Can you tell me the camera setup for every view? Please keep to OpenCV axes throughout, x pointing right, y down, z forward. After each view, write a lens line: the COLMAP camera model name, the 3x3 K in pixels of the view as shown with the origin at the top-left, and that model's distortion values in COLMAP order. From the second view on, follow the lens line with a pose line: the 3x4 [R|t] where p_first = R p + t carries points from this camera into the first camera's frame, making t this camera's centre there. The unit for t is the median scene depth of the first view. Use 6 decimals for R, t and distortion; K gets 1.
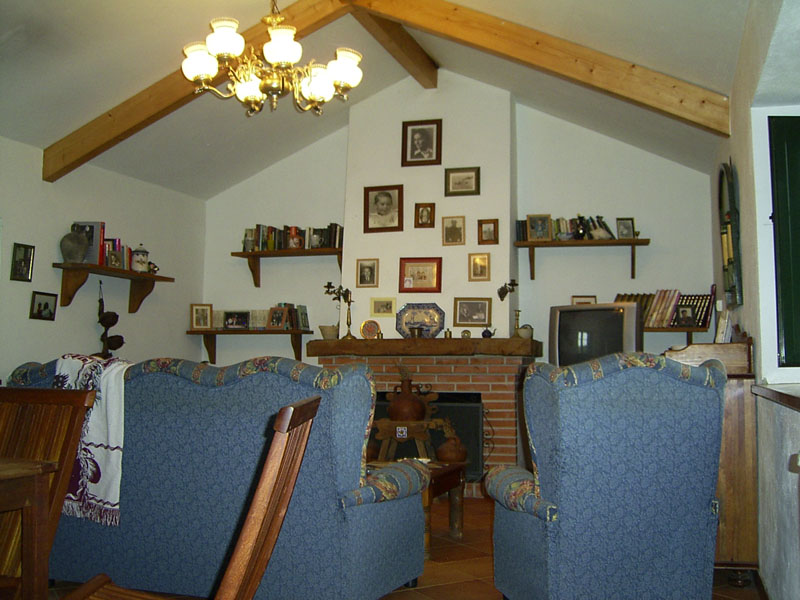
lens RADIAL K [[857.9, 0, 399.8], [0, 857.9, 295.0], [0, 0, 1]] dist [-0.092833, 0.000000]
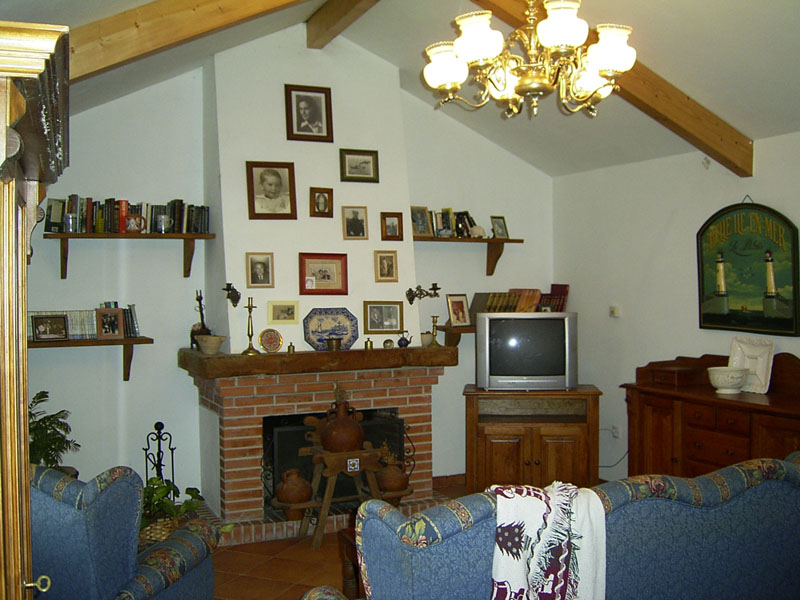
lens RADIAL K [[857.9, 0, 398.9], [0, 857.9, 303.6], [0, 0, 1]] dist [-0.092833, 0.000000]
pose [[0.784996, -0.020902, 0.619149, -0.441882], [-0.037012, 0.996063, 0.080552, -0.064908], [-0.618395, -0.086149, 0.781131, 0.284533]]
